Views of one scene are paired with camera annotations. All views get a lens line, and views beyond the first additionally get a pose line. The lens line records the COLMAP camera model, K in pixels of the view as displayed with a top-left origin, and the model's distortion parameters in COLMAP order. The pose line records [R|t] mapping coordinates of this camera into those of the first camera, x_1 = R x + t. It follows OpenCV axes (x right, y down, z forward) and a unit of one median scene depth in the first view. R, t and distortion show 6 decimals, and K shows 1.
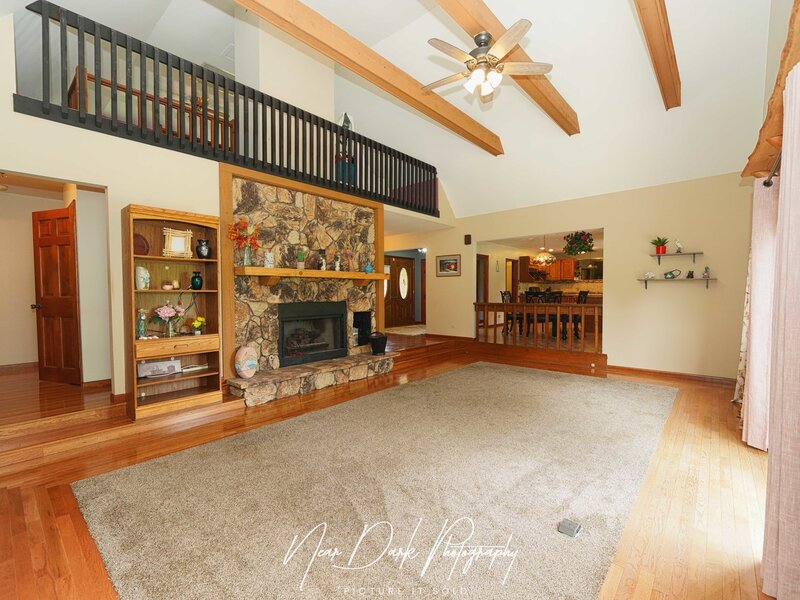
lens RADIAL K [[363.5, 0, 398.9], [0, 363.5, 303.9], [0, 0, 1]] dist [-0.008678, -0.000115]
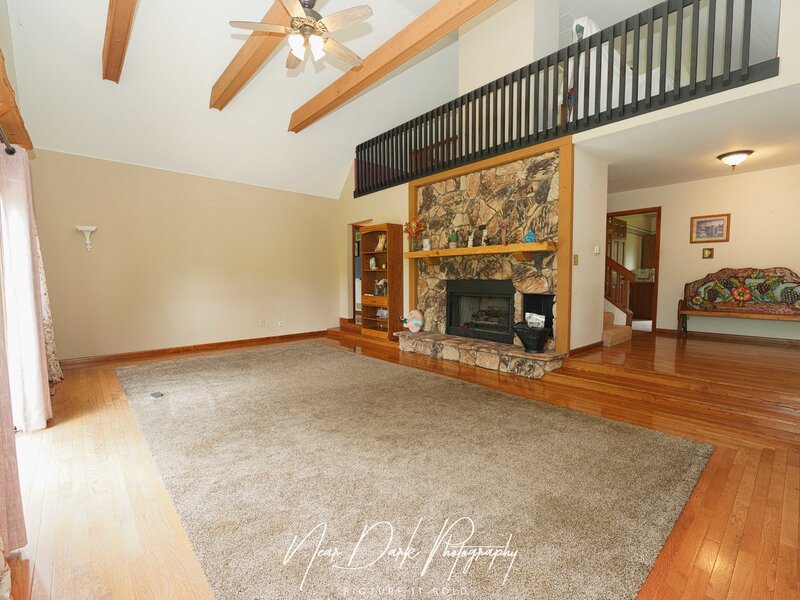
lens RADIAL K [[363.5, 0, 401.4], [0, 363.5, 303.0], [0, 0, 1]] dist [-0.008678, -0.000115]
pose [[-0.116868, 0.072221, -0.990518, 0.804664], [-0.030328, 0.996628, 0.076245, -0.010641], [0.992684, 0.038951, -0.114283, 0.924566]]
